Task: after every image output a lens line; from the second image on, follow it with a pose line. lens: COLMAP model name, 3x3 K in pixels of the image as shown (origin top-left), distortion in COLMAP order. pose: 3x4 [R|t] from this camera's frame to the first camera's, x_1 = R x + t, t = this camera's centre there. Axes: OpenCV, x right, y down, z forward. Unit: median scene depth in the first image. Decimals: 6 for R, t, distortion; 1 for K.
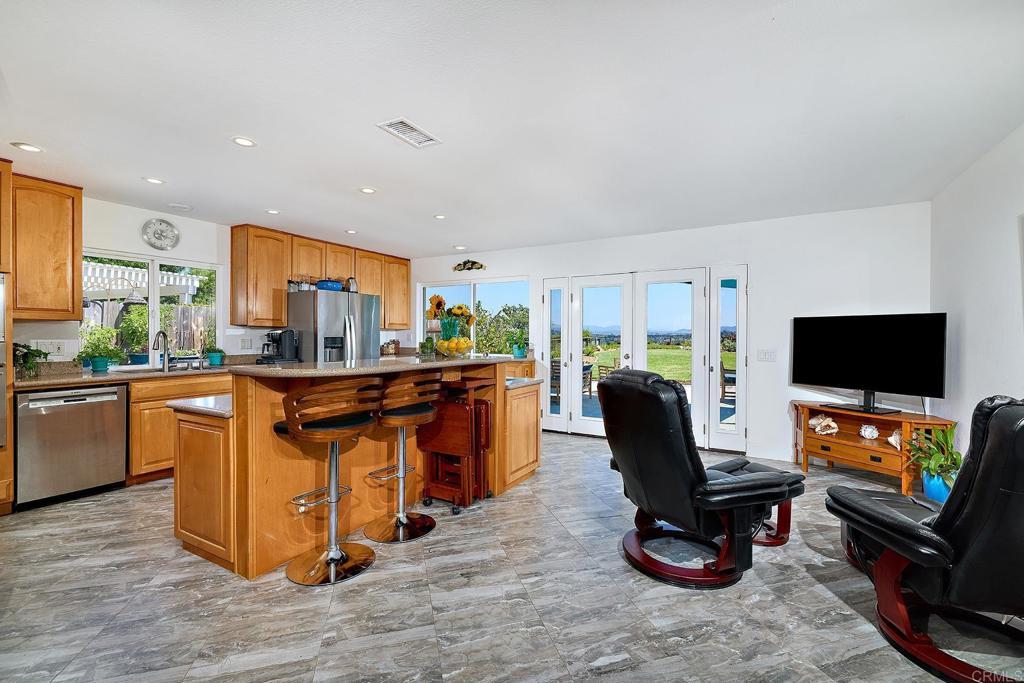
lens RADIAL K [[438.4, 0, 517.2], [0, 438.4, 339.1], [0, 0, 1]] dist [-0.001169, -0.000023]
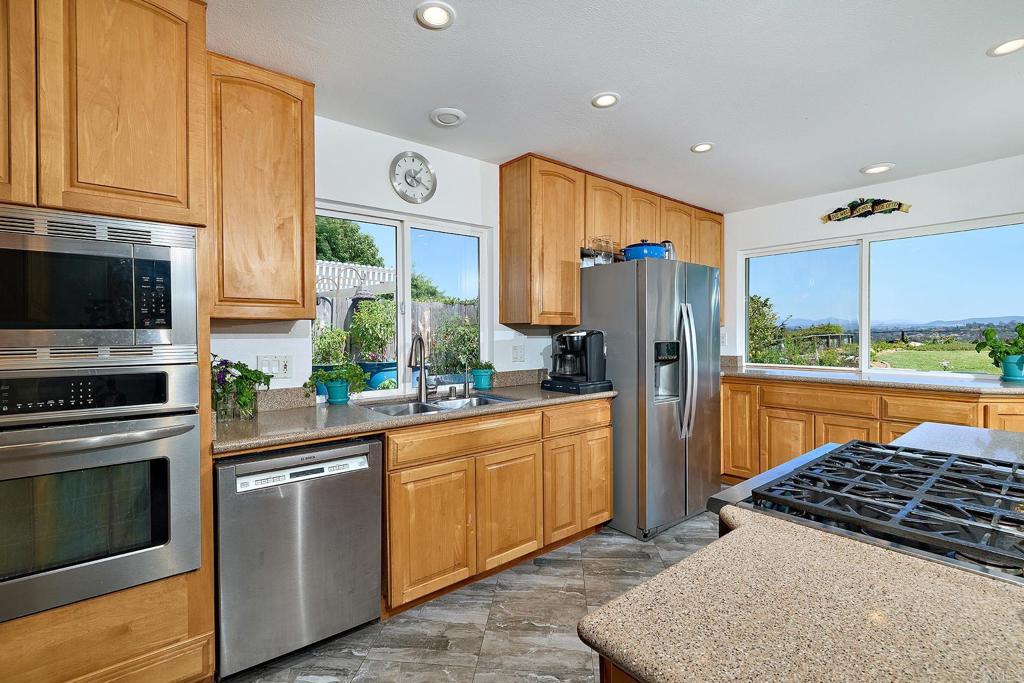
lens RADIAL K [[452.8, 0, 514.7], [0, 452.8, 338.6], [0, 0, 1]] dist [-0.002260, 0.000721]
pose [[0.936422, -0.003888, -0.350853, -0.416844], [0.005824, 0.999973, 0.004465, -0.013961], [0.350826, -0.006224, 0.936420, 0.413032]]
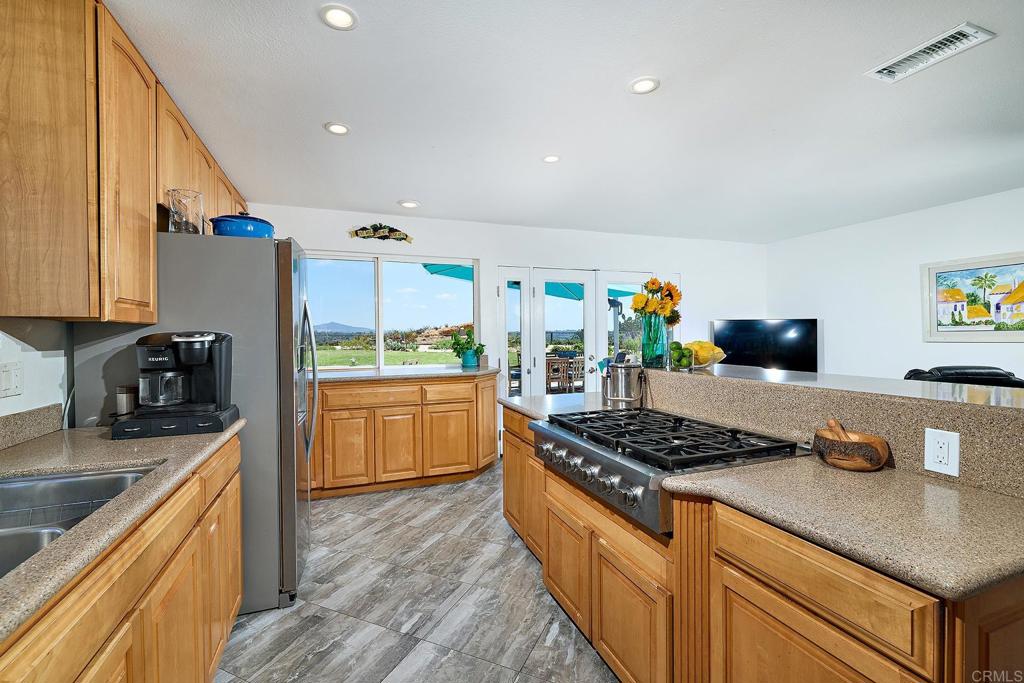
lens RADIAL K [[438.4, 0, 521.4], [0, 438.4, 338.3], [0, 0, 1]] dist [-0.001169, -0.000023]
pose [[0.646331, -0.017523, 0.762856, -0.623013], [0.016368, 0.999825, 0.009099, -0.015373], [-0.762882, 0.006606, 0.646504, 0.542724]]
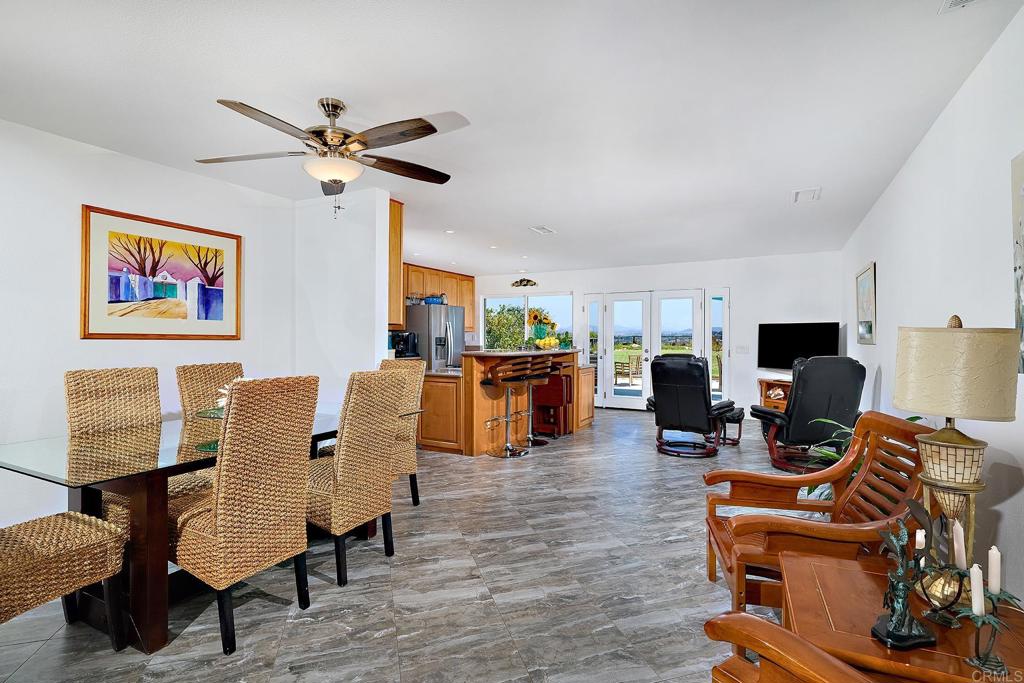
lens RADIAL K [[499.3, 0, 511.6], [0, 499.3, 340.9], [0, 0, 1]] dist [0.001296, 0.000072]
pose [[0.999814, -0.003205, 0.019042, -0.230622], [0.003179, 0.999994, 0.001409, 0.004791], [-0.019047, -0.001348, 0.999818, -0.639296]]
